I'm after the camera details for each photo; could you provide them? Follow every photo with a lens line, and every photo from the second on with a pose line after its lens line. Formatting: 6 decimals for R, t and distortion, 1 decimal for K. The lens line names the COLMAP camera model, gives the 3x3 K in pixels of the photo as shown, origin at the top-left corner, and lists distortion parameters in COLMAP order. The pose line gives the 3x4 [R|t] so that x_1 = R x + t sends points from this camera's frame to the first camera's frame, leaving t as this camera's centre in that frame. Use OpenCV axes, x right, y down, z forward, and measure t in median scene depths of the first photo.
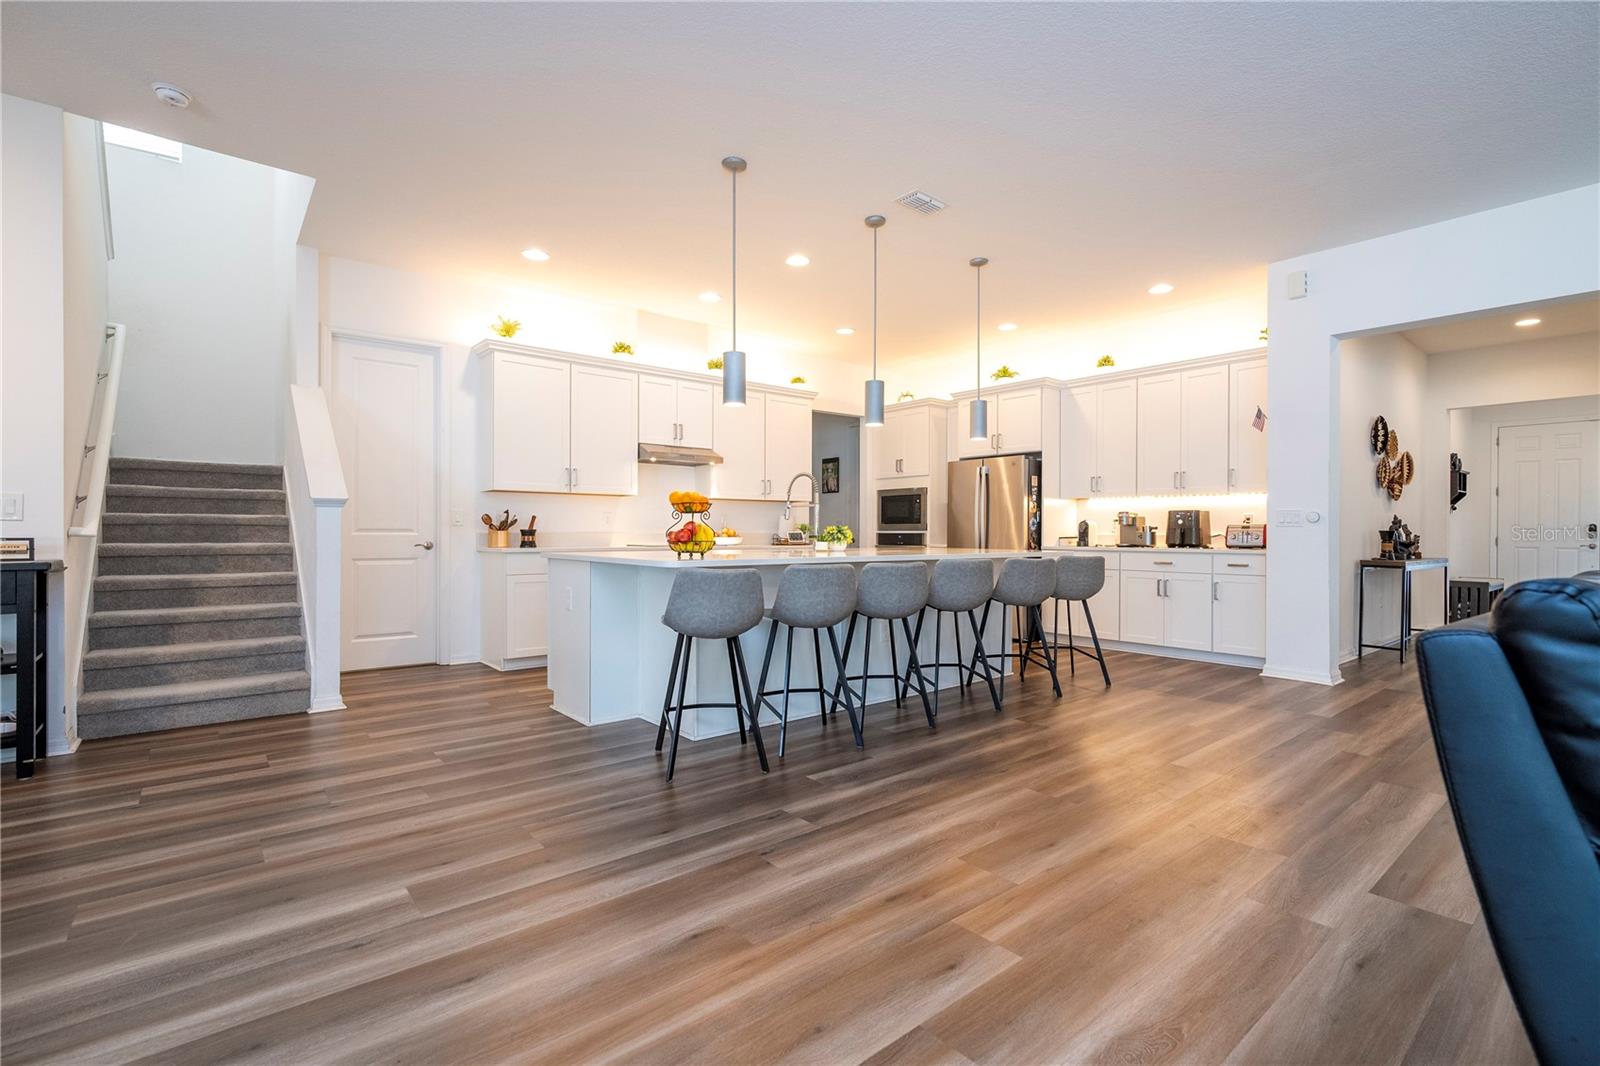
lens RADIAL K [[722.1, 0, 816.1], [0, 722.1, 543.5], [0, 0, 1]] dist [-0.005818, 0.001911]
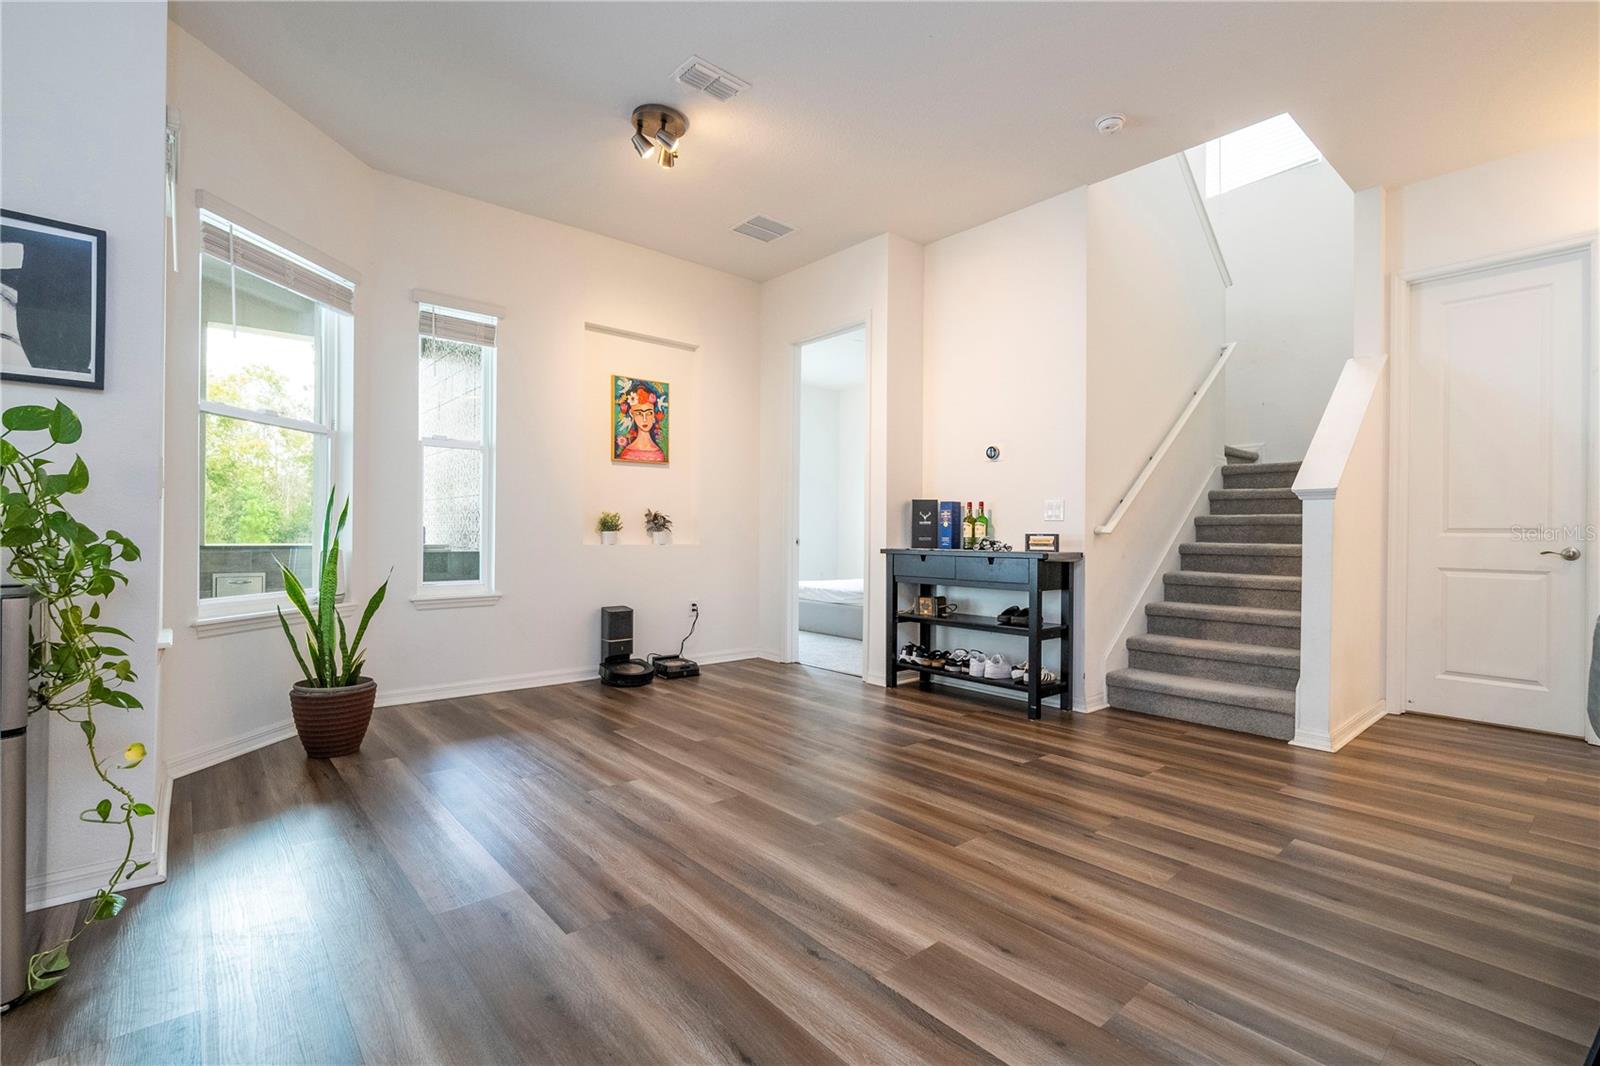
lens RADIAL K [[722.1, 0, 808.4], [0, 722.1, 529.6], [0, 0, 1]] dist [-0.005818, 0.001911]
pose [[0.012437, -0.008585, -0.999886, 0.102315], [-0.023741, 0.999679, -0.008879, 0.003338], [0.999641, 0.023848, 0.012229, 0.311278]]
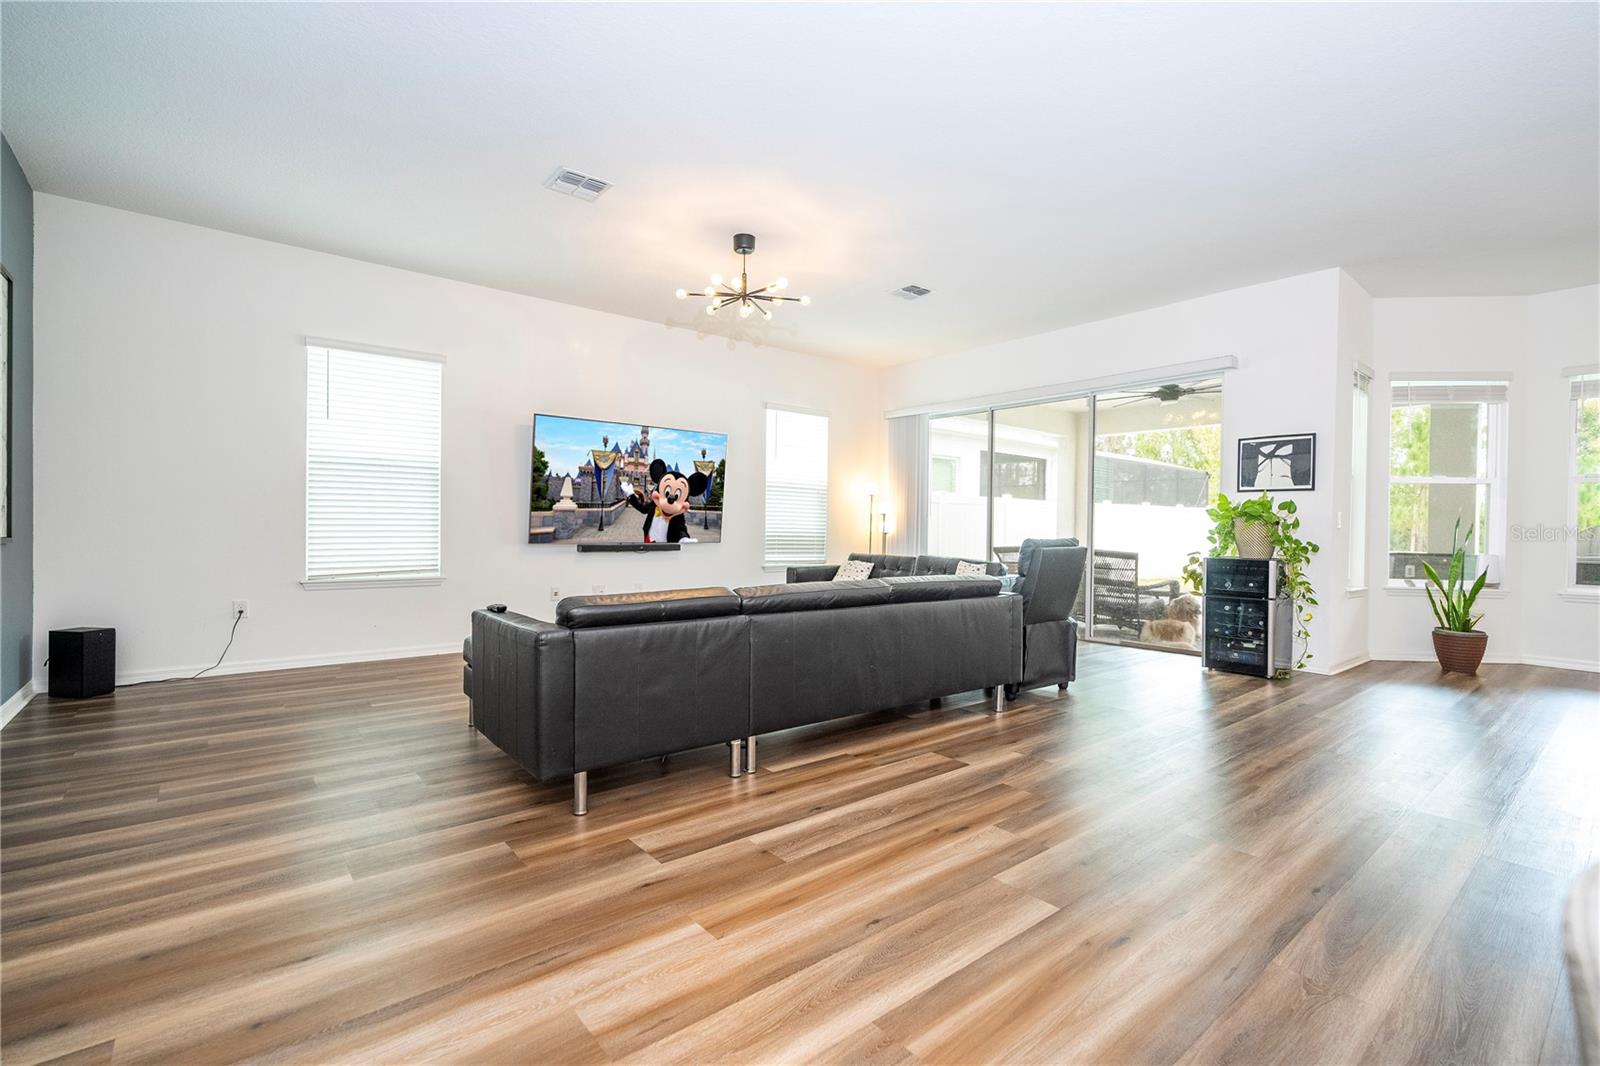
lens RADIAL K [[722.1, 0, 808.8], [0, 722.1, 537.7], [0, 0, 1]] dist [-0.005818, 0.001911]
pose [[-0.999863, -0.015311, 0.006217, 0.423295], [-0.015134, 0.999505, 0.027566, -0.012747], [-0.006636, 0.027468, -0.999601, 0.949642]]
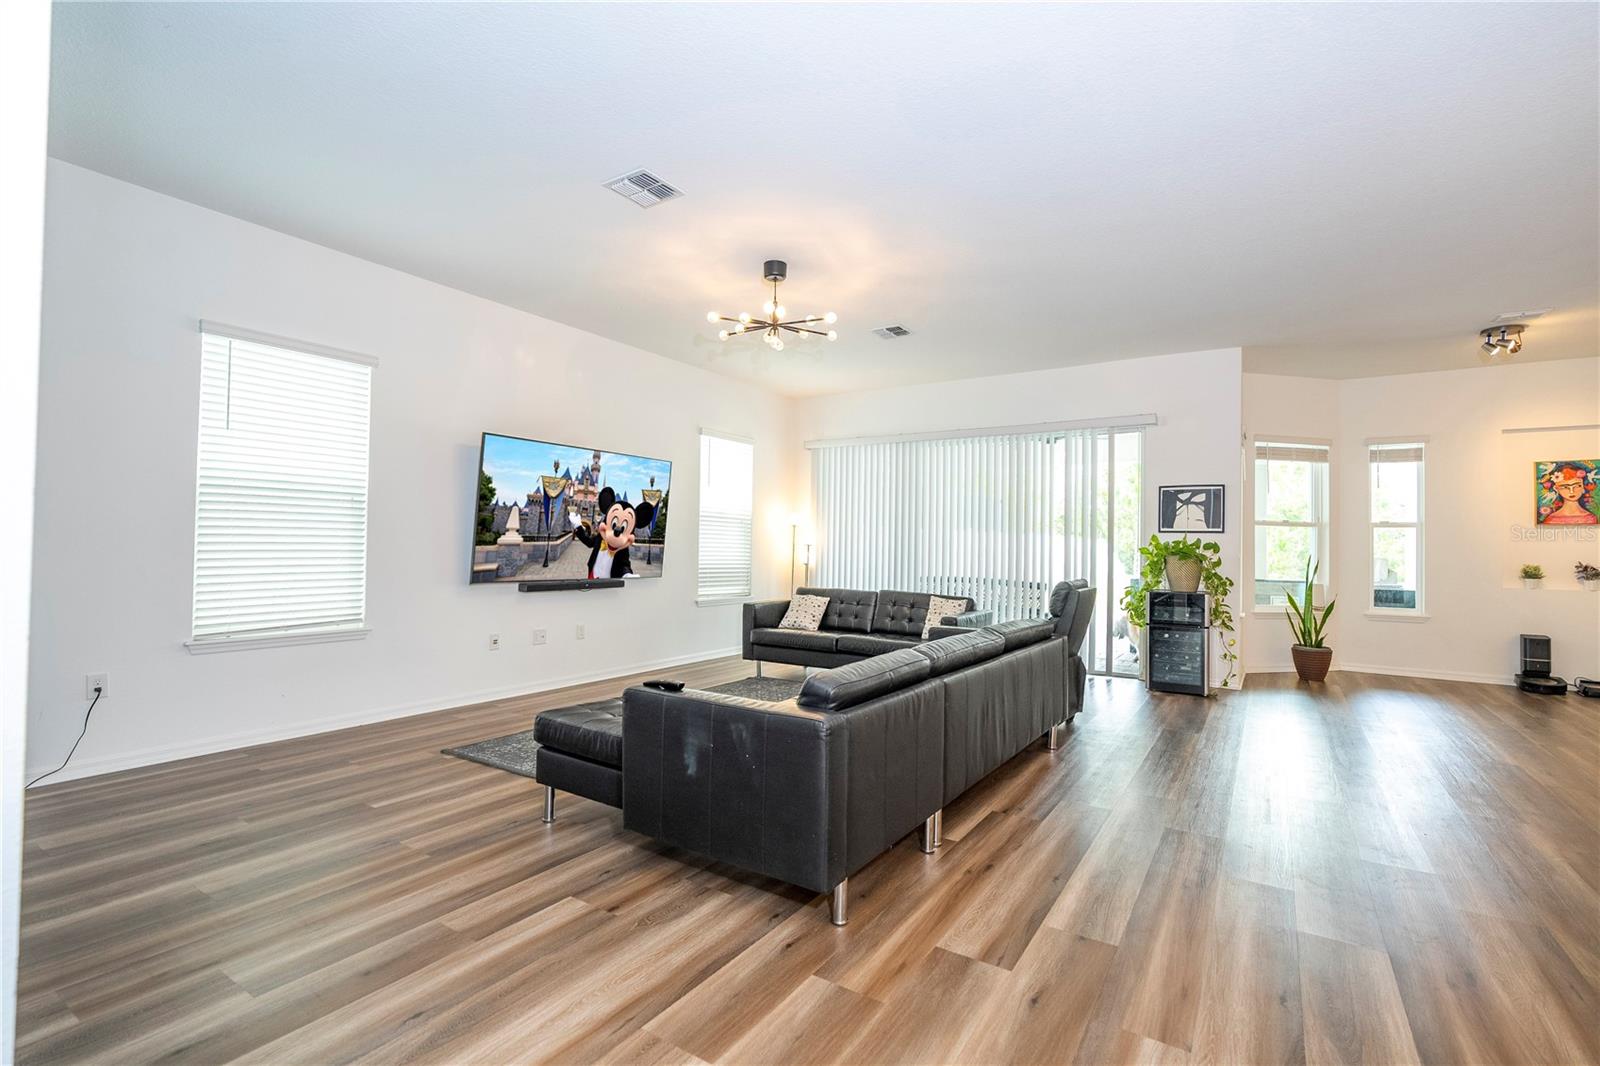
lens RADIAL K [[722.1, 0, 813.4], [0, 722.1, 538.6], [0, 0, 1]] dist [-0.005818, 0.001911]
pose [[-0.955224, -0.021953, -0.295070, 0.710672], [-0.022880, 0.999738, -0.000312, -0.036185], [0.294999, 0.006453, -0.955476, 0.873485]]
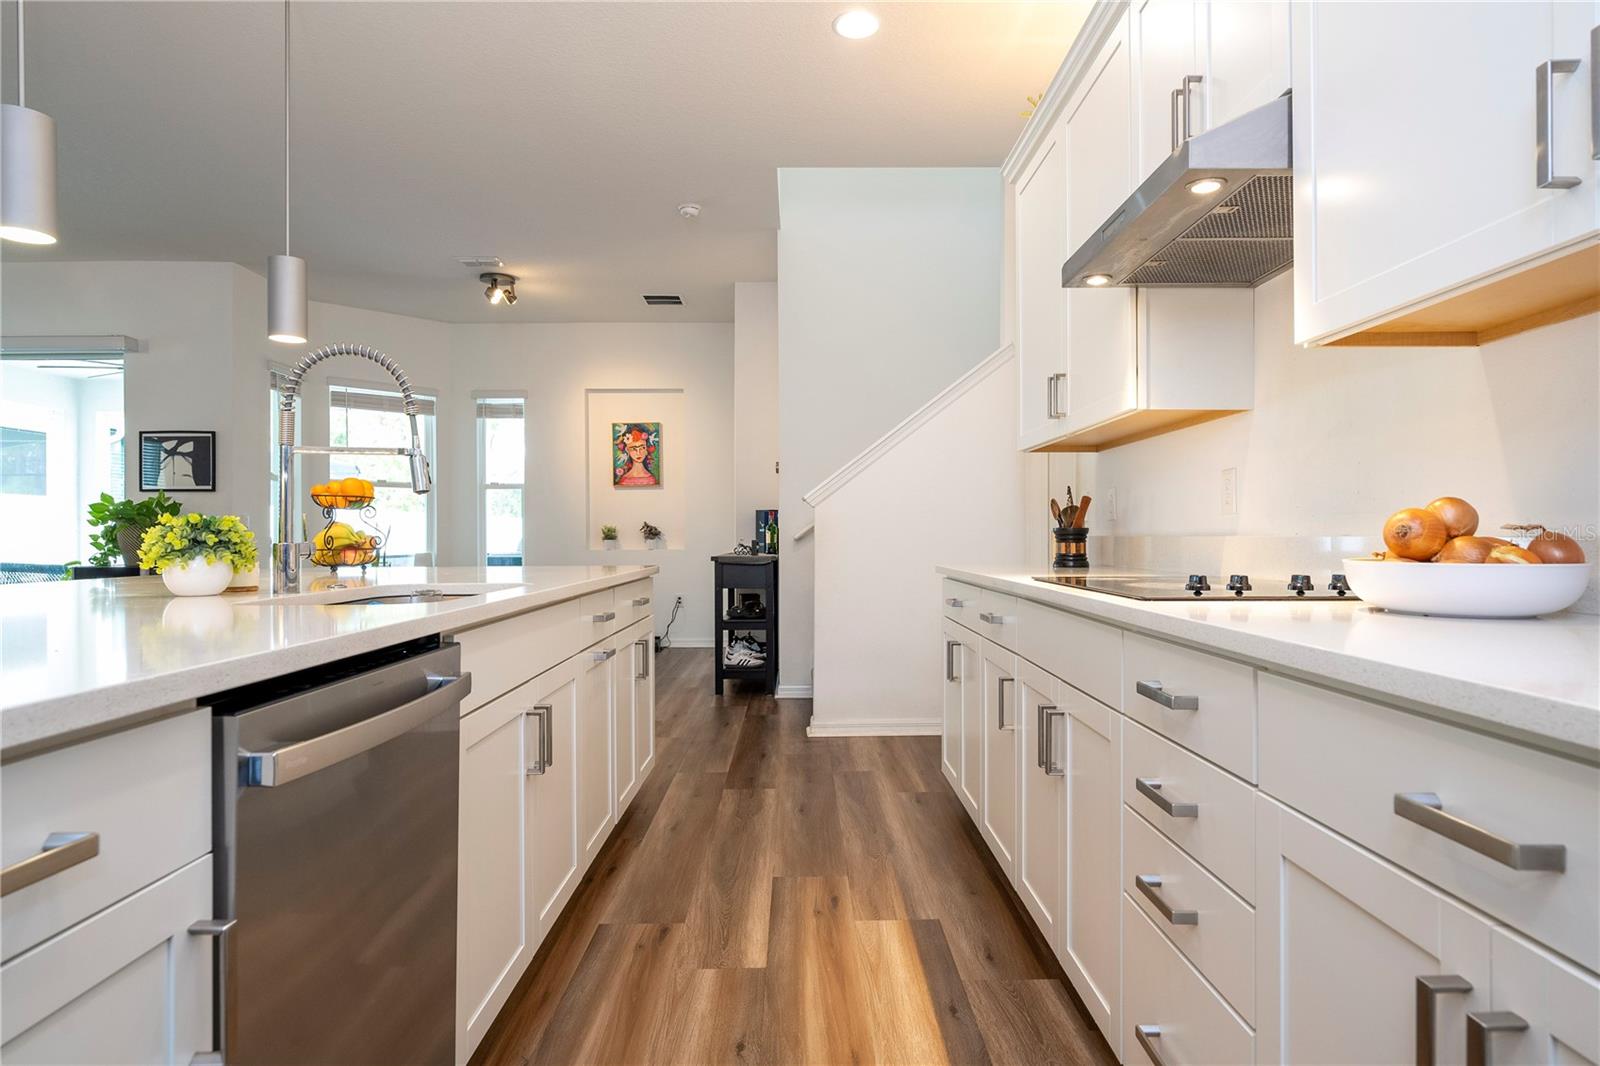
lens RADIAL K [[898.8, 0, 813.1], [0, 898.8, 533.5], [0, 0, 1]] dist [-0.004347, 0.002545]
pose [[-0.630841, 0.000025, -0.775912, 0.156462], [-0.007700, 0.999951, 0.006292, -0.019194], [0.775874, 0.009944, -0.630810, 1.295571]]
